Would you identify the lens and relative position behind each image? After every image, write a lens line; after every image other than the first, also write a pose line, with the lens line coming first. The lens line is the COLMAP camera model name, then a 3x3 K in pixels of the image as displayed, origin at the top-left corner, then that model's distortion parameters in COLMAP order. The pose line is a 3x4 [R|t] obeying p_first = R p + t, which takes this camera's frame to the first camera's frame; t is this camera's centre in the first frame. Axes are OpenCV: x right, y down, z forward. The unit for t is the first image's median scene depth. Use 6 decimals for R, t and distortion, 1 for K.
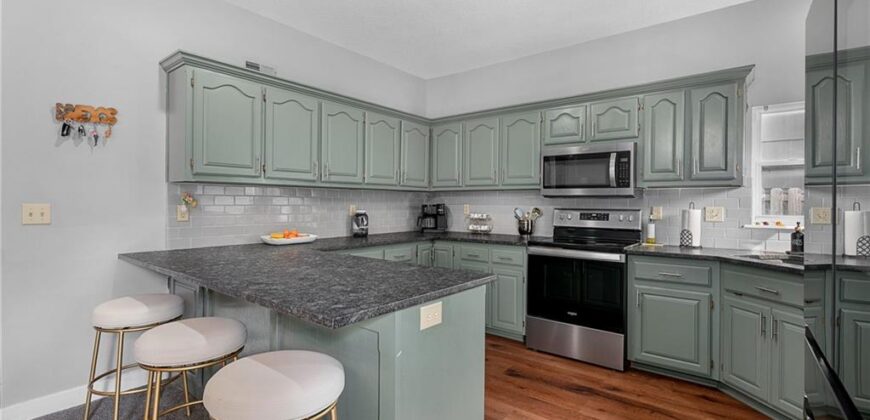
lens RADIAL K [[390.7, 0, 431.2], [0, 390.7, 210.4], [0, 0, 1]] dist [0.000739, -0.000329]
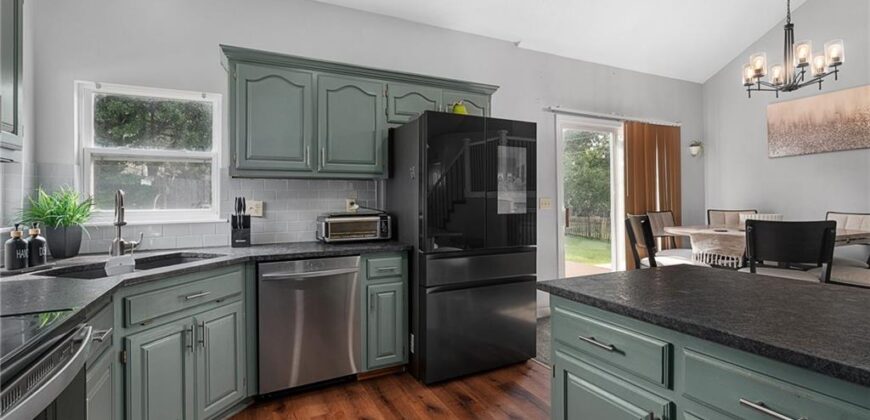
lens RADIAL K [[390.7, 0, 431.2], [0, 390.7, 210.4], [0, 0, 1]] dist [0.000739, -0.000329]
pose [[0.902692, 0.001792, -0.430283, 0.227707], [0.004373, 0.999901, 0.013339, -0.002896], [0.430265, -0.013923, 0.902595, 0.282429]]
